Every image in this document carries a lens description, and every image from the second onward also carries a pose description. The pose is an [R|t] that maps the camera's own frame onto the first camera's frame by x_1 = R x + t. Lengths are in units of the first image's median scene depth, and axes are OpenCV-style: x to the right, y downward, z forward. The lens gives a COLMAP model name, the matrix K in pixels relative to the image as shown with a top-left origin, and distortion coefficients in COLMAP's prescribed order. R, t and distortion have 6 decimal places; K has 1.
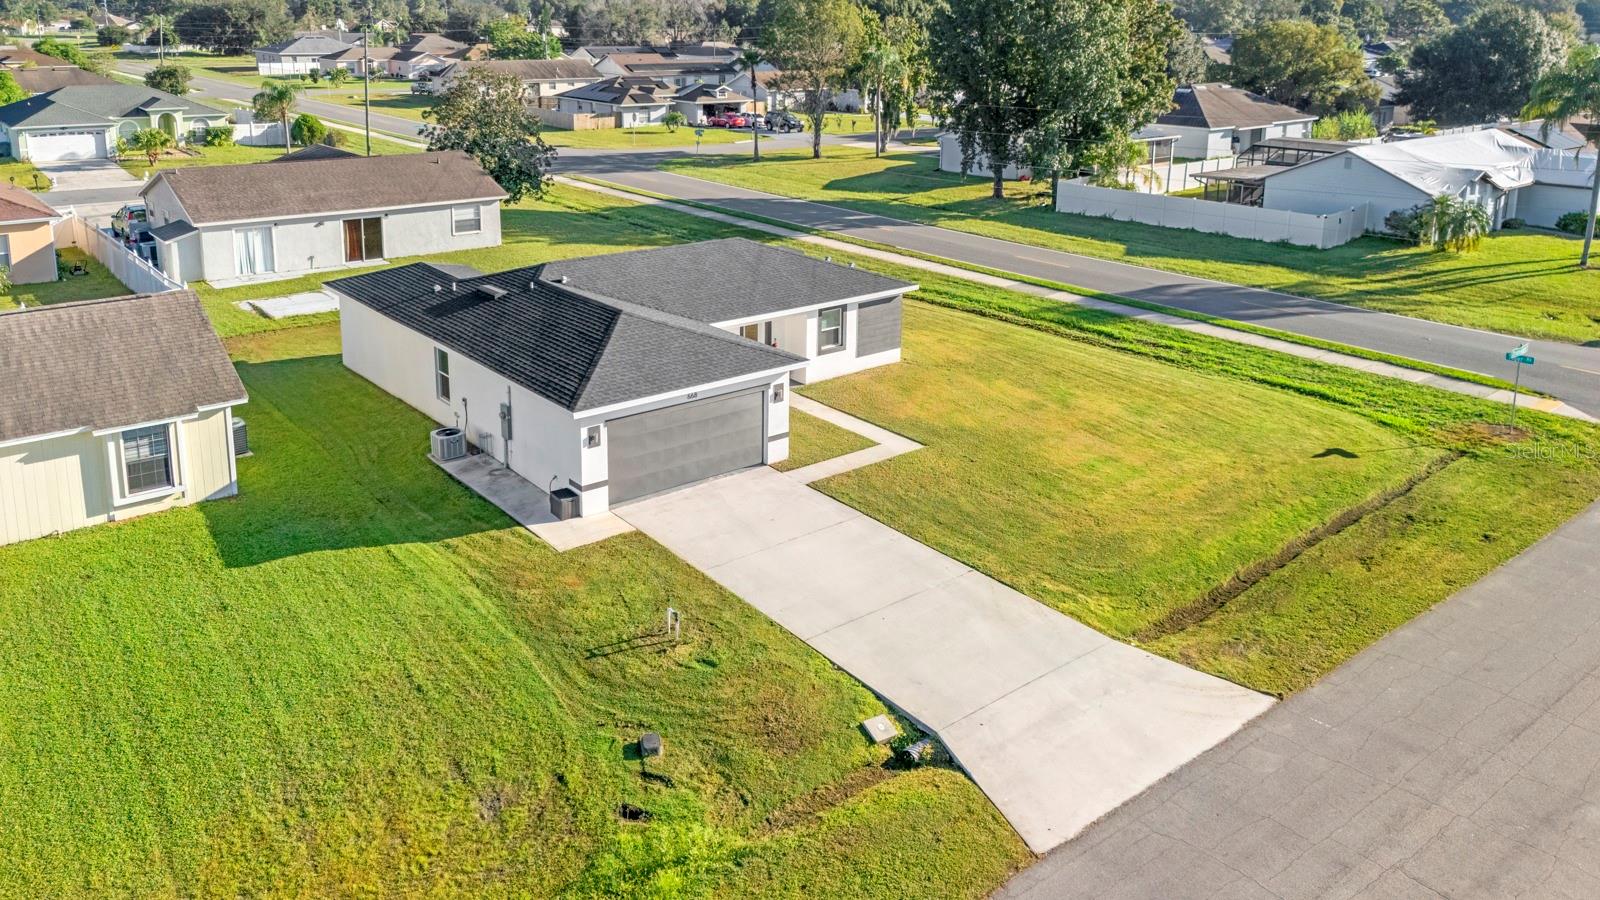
lens RADIAL K [[1199.2, 0, 797.6], [0, 1199.2, 363.8], [0, 0, 1]] dist [0.055331, -0.051146]
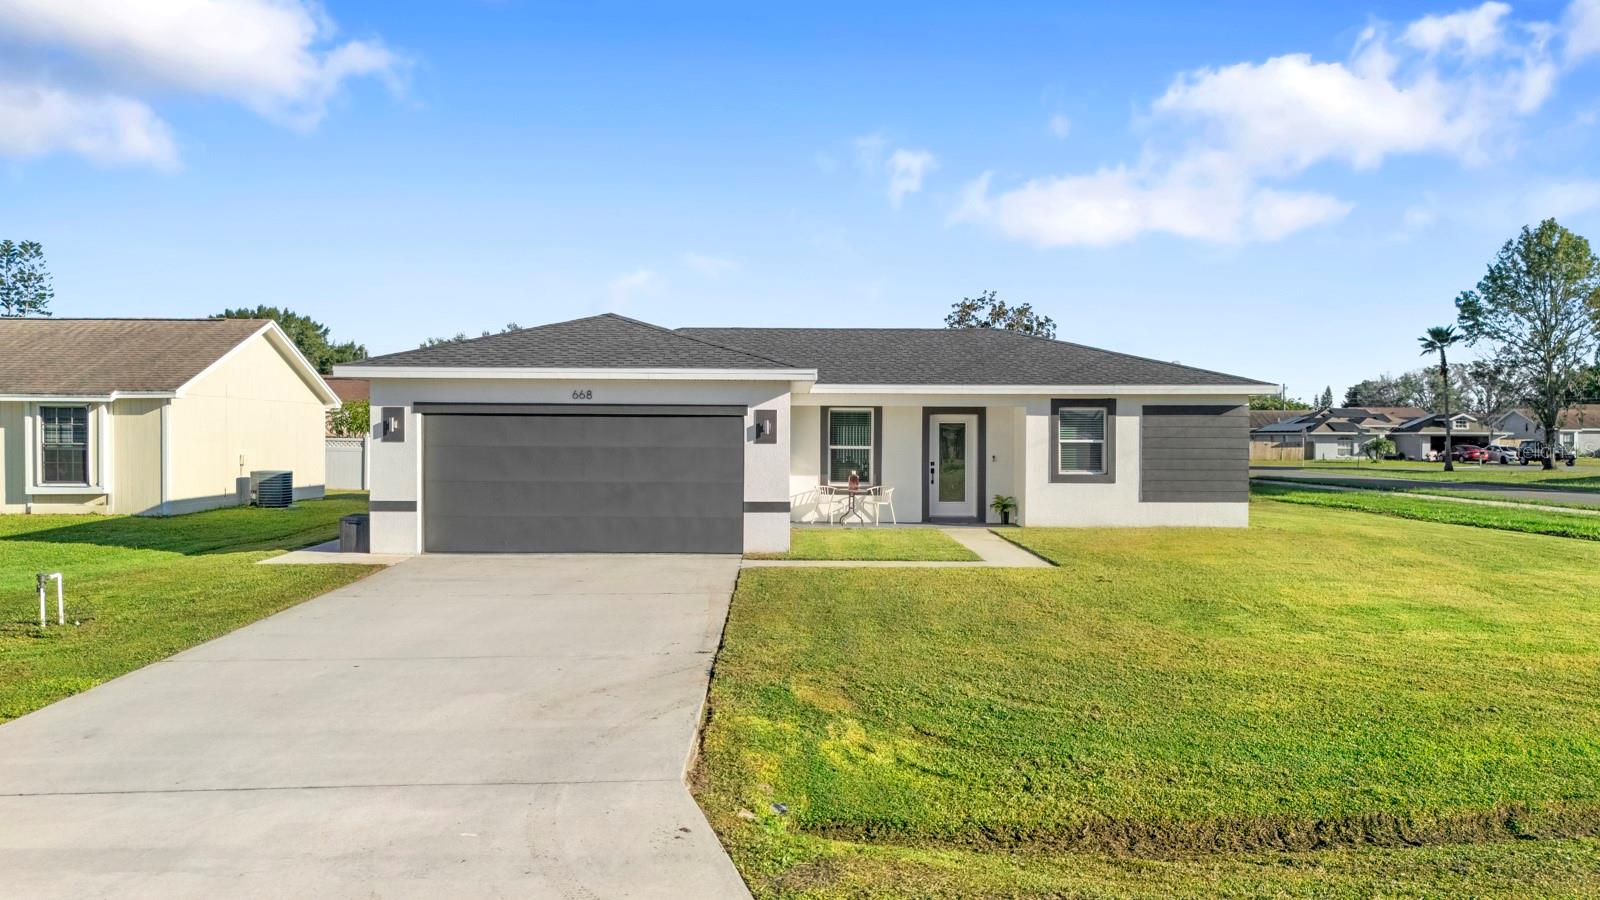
lens RADIAL K [[1199.2, 0, 787.3], [0, 1199.2, 450.1], [0, 0, 1]] dist [0.055331, -0.051146]
pose [[0.779417, -0.002492, -0.626501, 0.350847], [-0.172788, 0.960353, -0.218783, 0.158440], [0.602207, 0.278775, 0.748085, 0.580867]]
